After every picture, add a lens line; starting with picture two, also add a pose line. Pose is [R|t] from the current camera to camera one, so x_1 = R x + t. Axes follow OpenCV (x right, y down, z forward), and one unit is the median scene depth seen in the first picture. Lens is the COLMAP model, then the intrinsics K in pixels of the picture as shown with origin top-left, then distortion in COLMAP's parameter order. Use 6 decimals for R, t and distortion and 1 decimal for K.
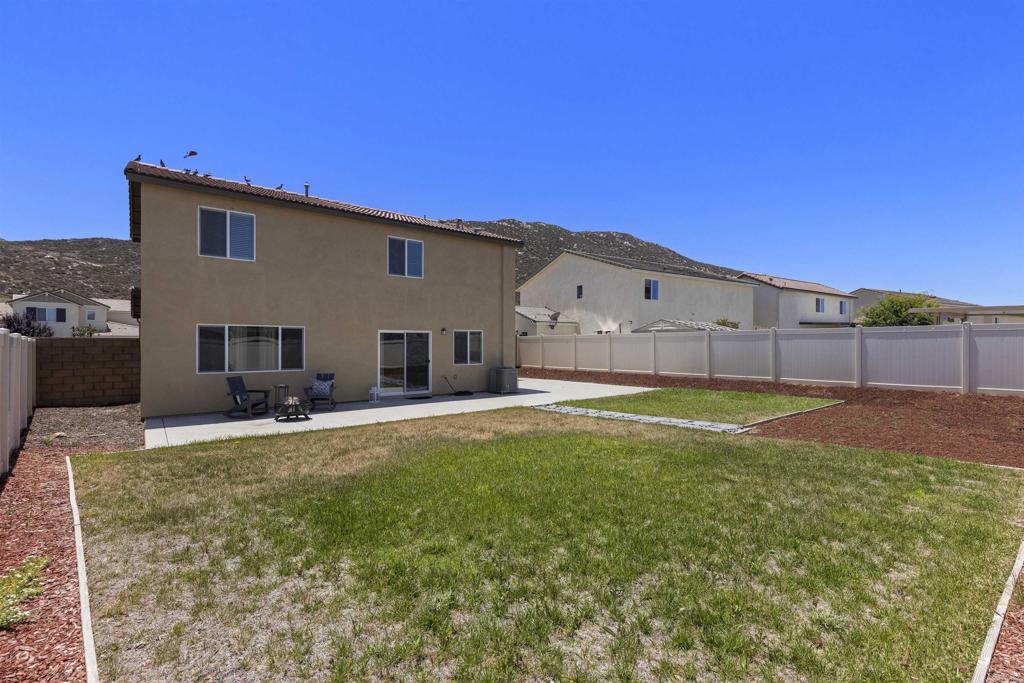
lens RADIAL K [[463.7, 0, 516.9], [0, 463.7, 344.6], [0, 0, 1]] dist [0.000068, 0.000075]
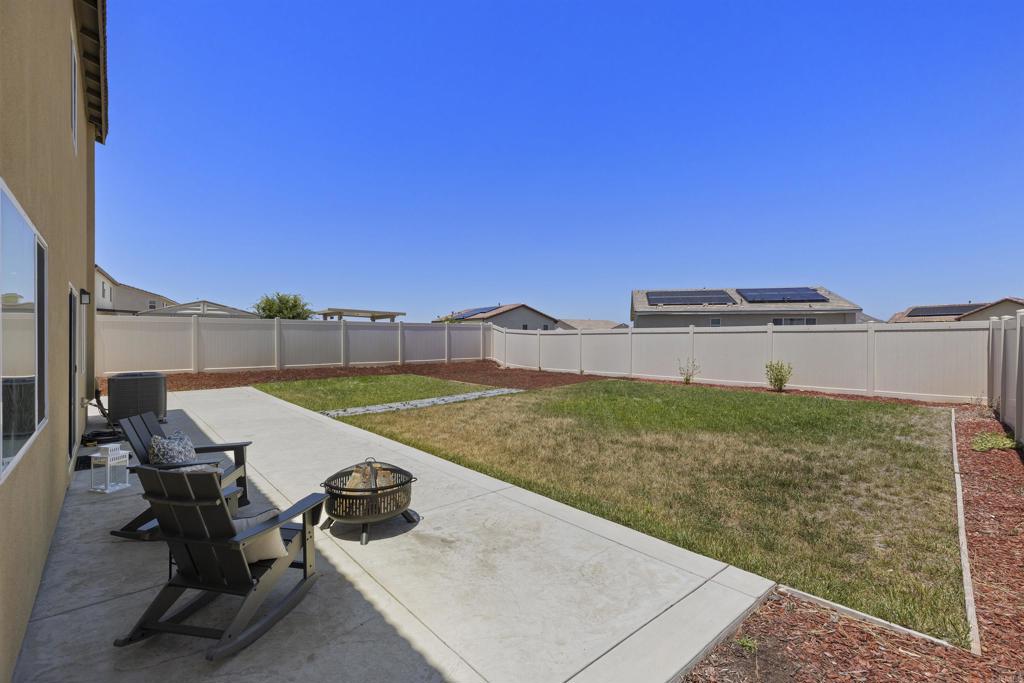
lens RADIAL K [[463.7, 0, 517.0], [0, 463.7, 338.3], [0, 0, 1]] dist [0.000068, 0.000075]
pose [[-0.041617, -0.009187, 0.999091, -0.755715], [-0.010389, 0.999908, 0.008761, -0.005622], [-0.999080, -0.010015, -0.041708, 0.758001]]
